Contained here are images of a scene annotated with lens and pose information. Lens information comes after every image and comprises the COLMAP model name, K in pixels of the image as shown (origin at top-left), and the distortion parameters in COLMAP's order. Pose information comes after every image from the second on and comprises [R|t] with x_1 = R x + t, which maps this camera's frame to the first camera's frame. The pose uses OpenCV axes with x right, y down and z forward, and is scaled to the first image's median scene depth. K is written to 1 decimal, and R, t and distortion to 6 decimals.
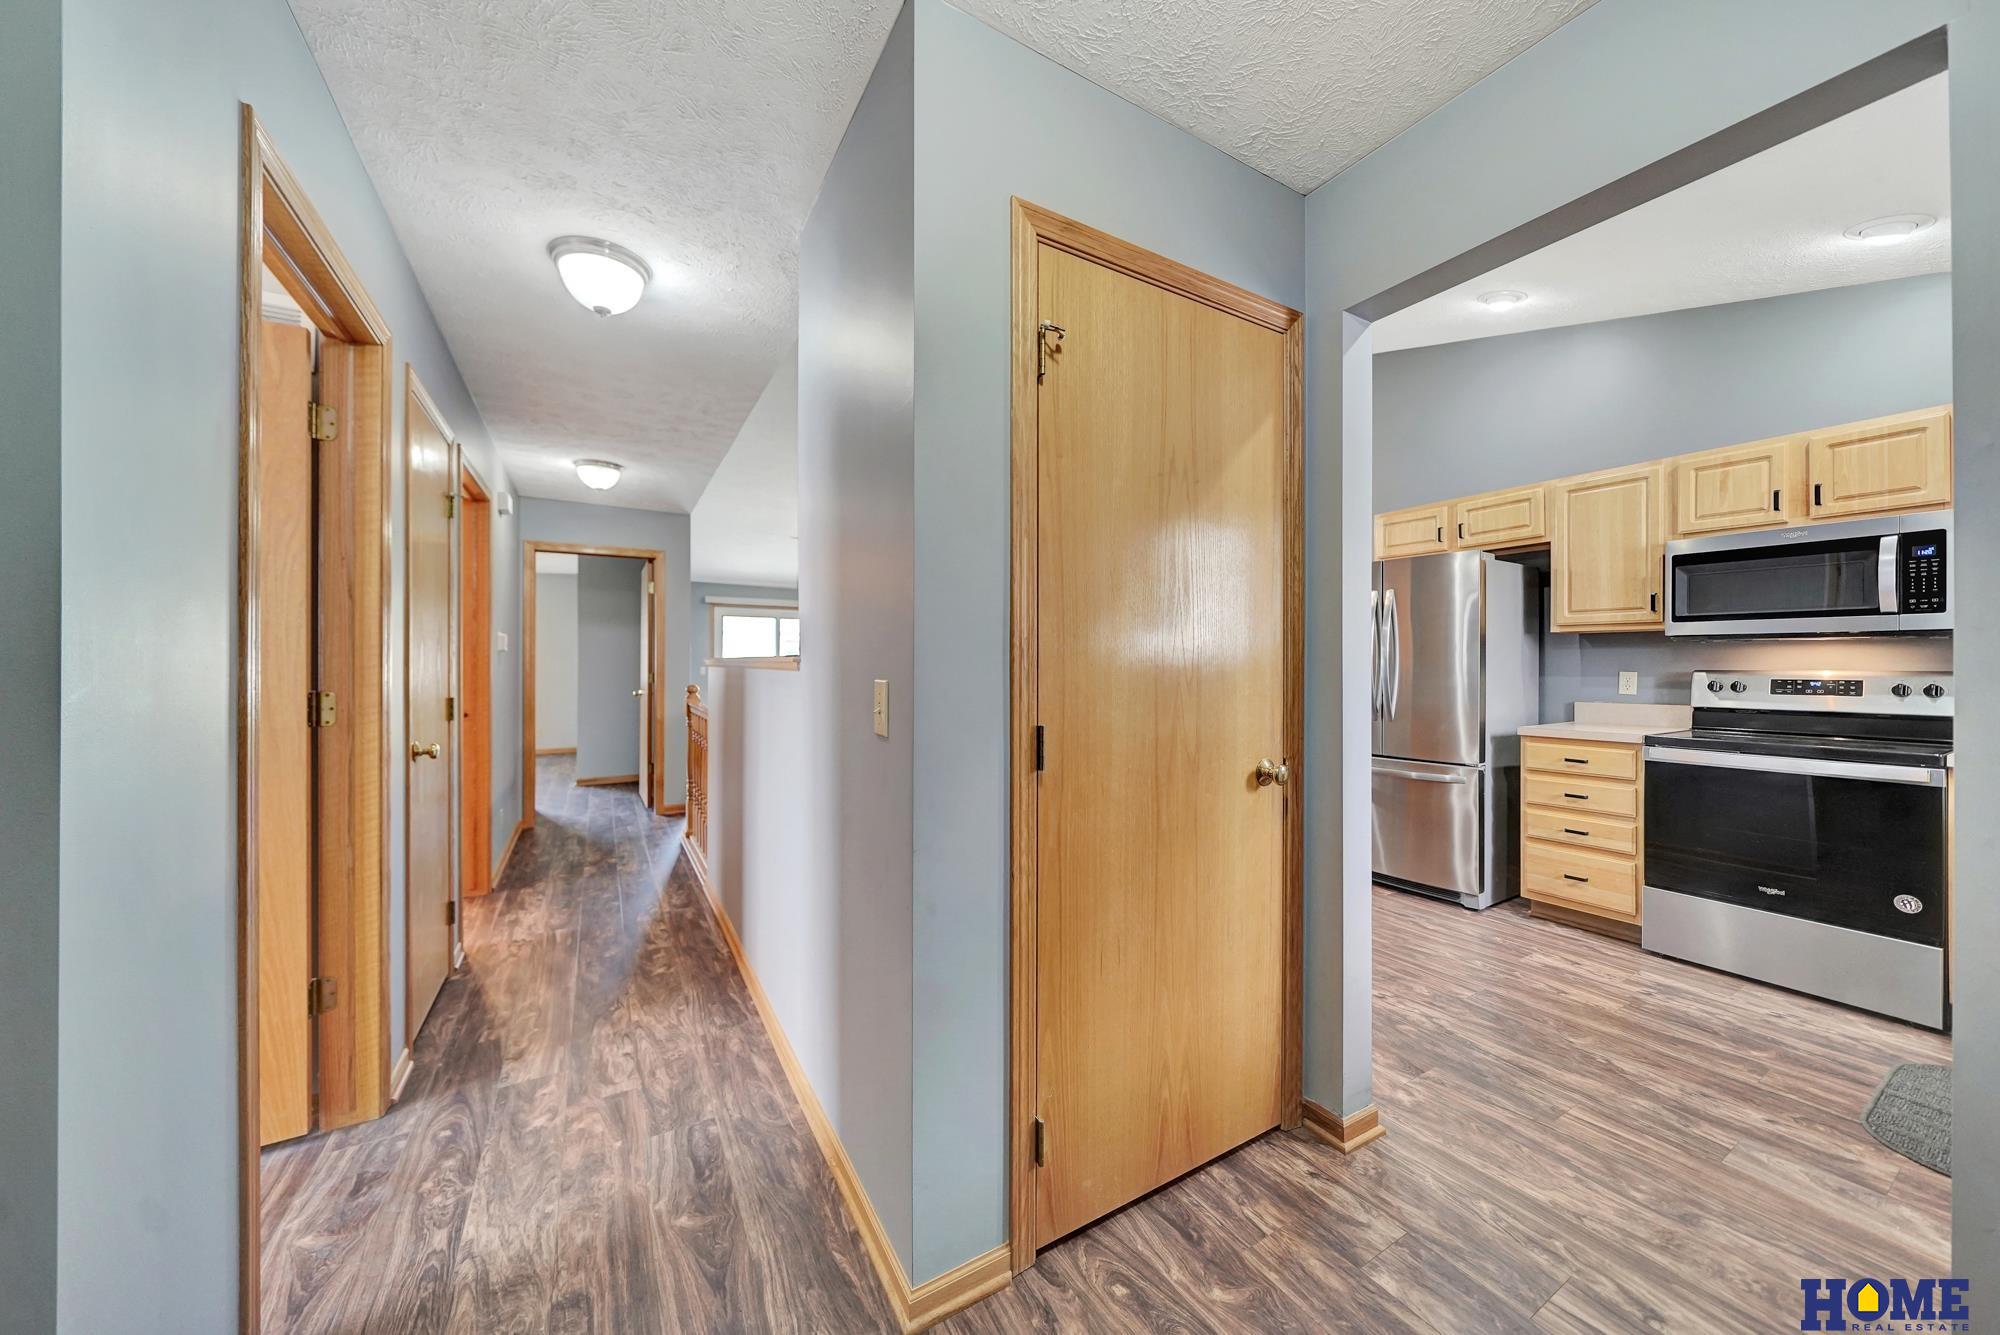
lens RADIAL K [[692.7, 0, 1002.5], [0, 692.7, 661.6], [0, 0, 1]] dist [-0.005290, 0.000174]
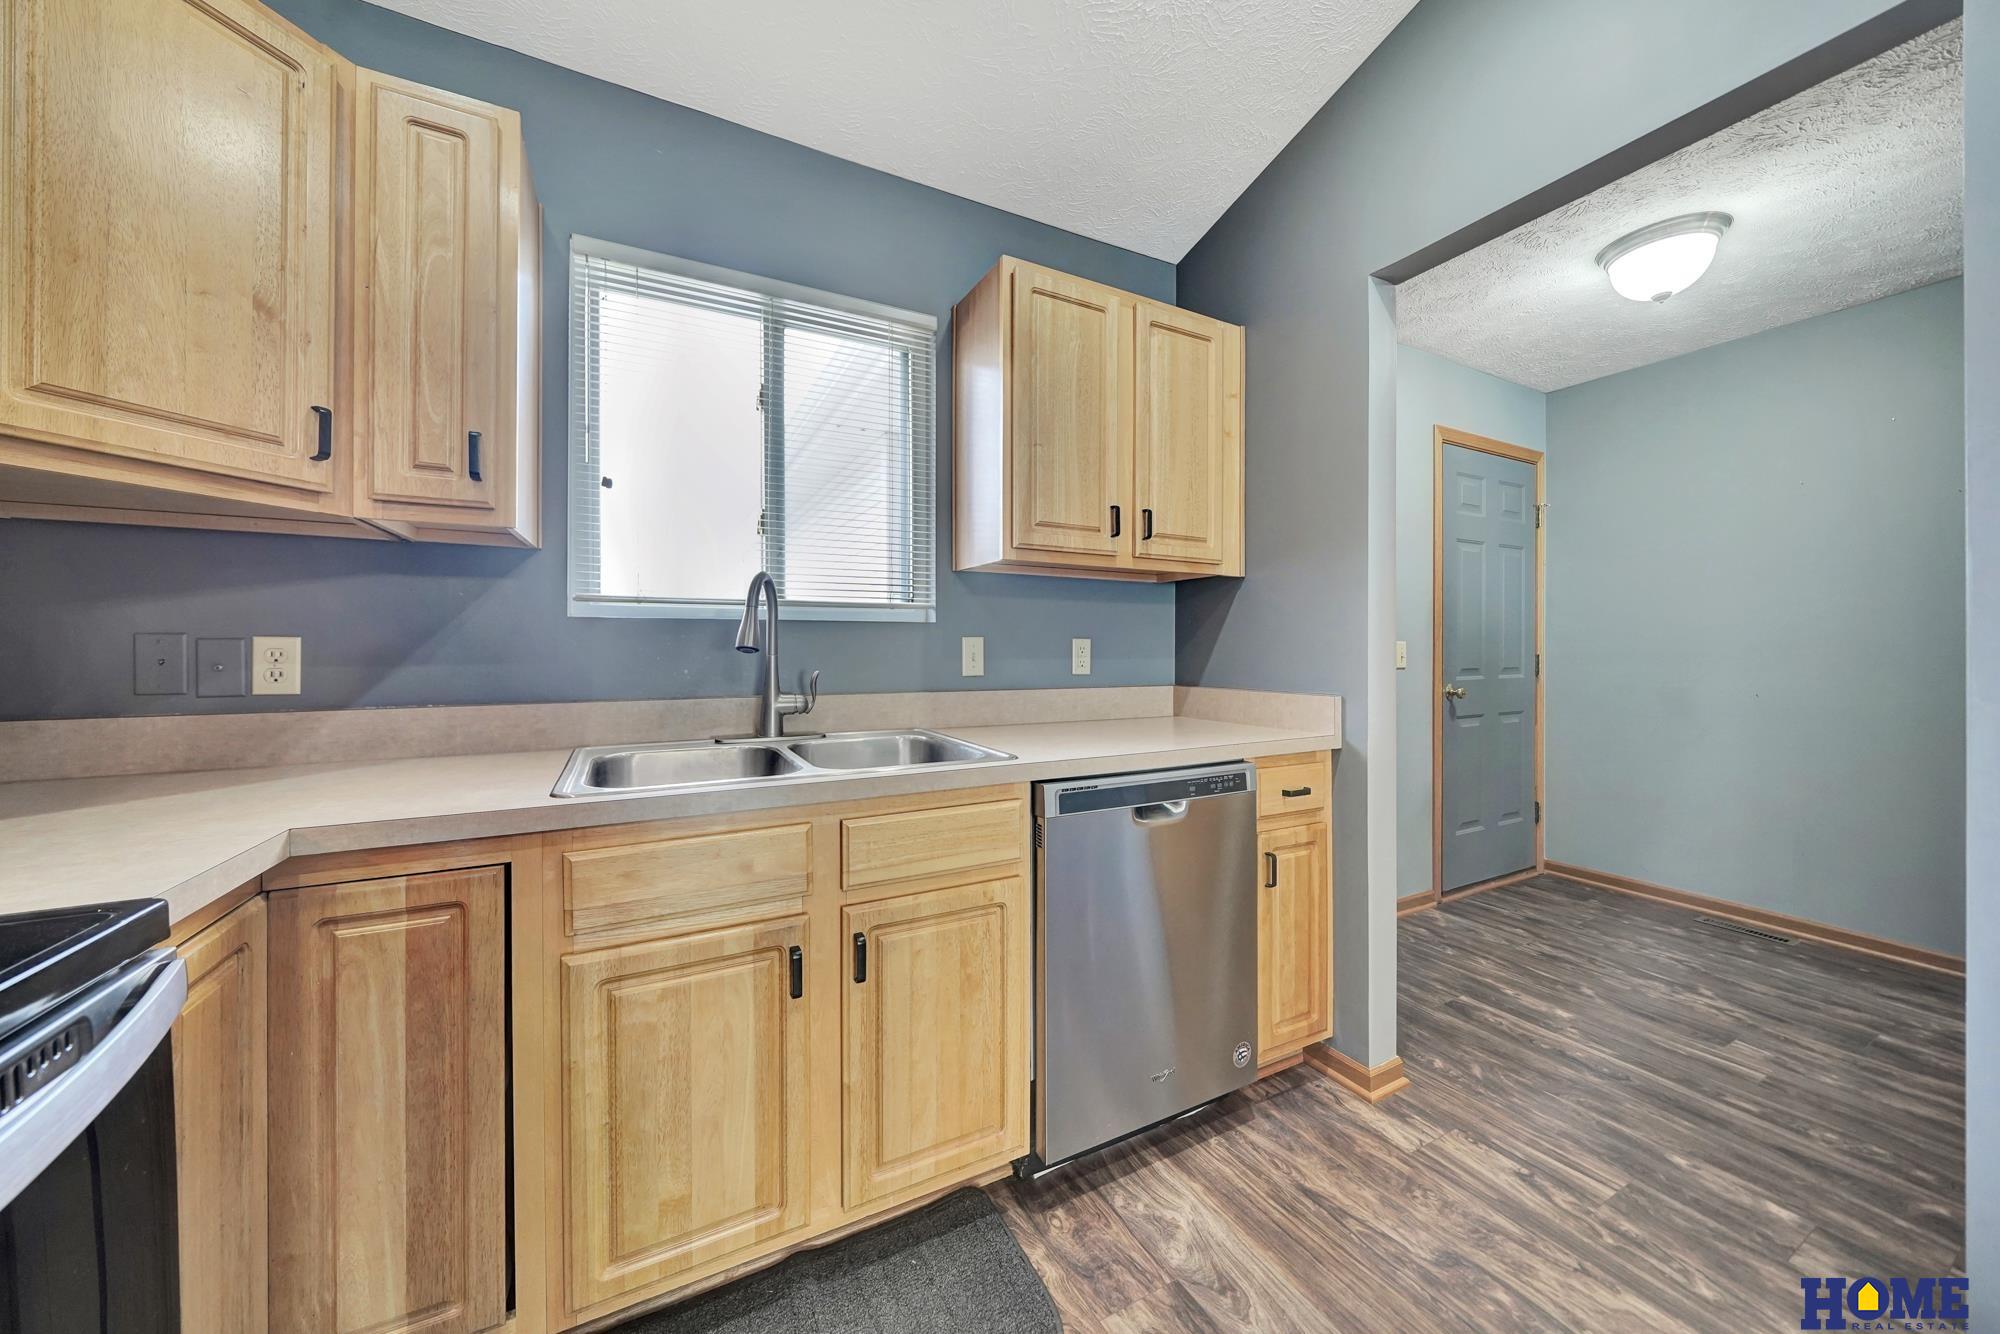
lens RADIAL K [[692.7, 0, 991.0], [0, 692.7, 650.5], [0, 0, 1]] dist [-0.005290, 0.000174]
pose [[-0.998510, -0.001194, 0.054564, 0.923618], [-0.001327, 0.999996, -0.002407, 0.031375], [-0.054561, -0.002476, -0.998507, 1.145846]]
